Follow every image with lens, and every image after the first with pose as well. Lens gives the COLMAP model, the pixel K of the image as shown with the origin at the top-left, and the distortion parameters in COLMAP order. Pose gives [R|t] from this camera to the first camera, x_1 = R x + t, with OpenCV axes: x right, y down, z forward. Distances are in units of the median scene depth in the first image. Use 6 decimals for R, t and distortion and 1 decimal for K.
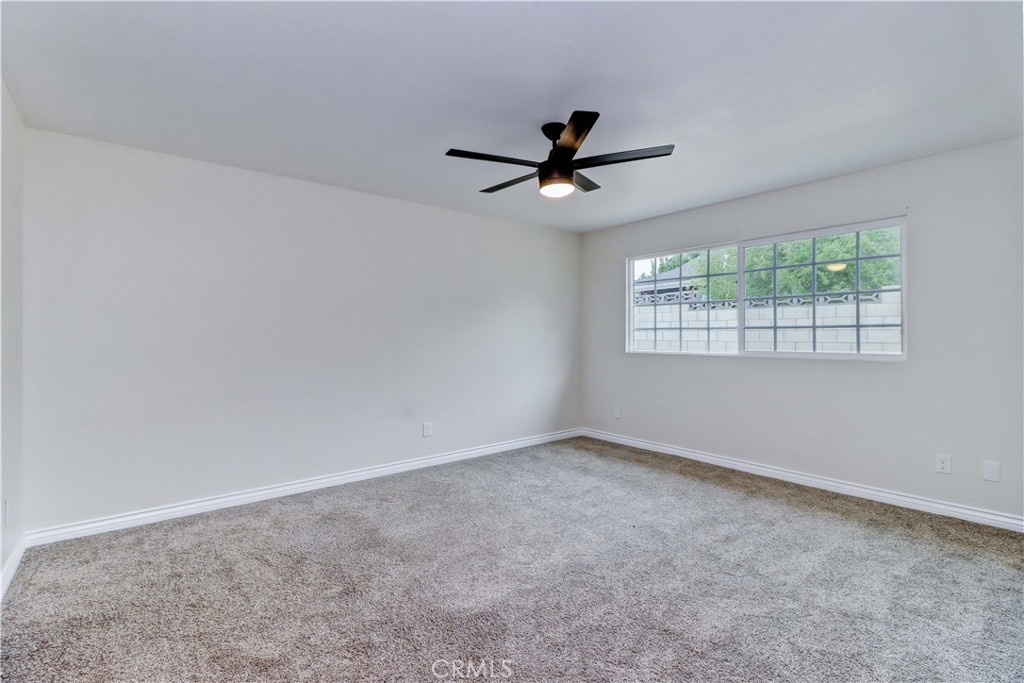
lens RADIAL K [[464.0, 0, 510.9], [0, 464.0, 336.5], [0, 0, 1]] dist [0.015939, -0.010712]
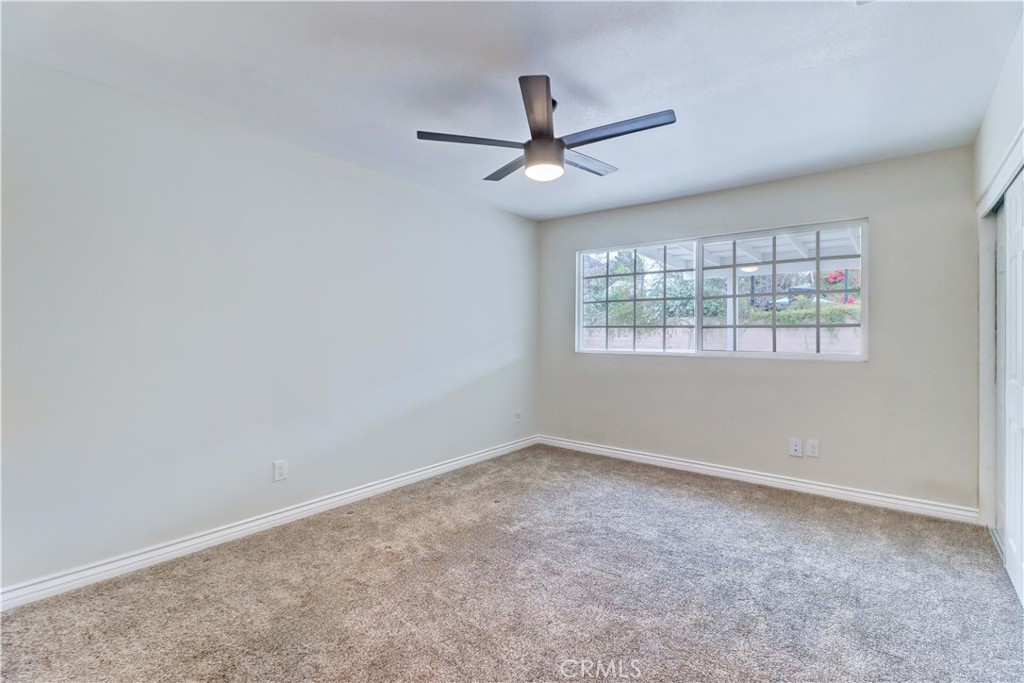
lens RADIAL K [[464.0, 0, 510.9], [0, 464.0, 336.5], [0, 0, 1]] dist [0.015939, -0.010712]
pose [[0.973761, 0.006979, 0.227464, -0.110691], [-0.008079, 0.999960, 0.003905, 0.001151], [-0.227428, -0.005640, 0.973779, 0.140927]]
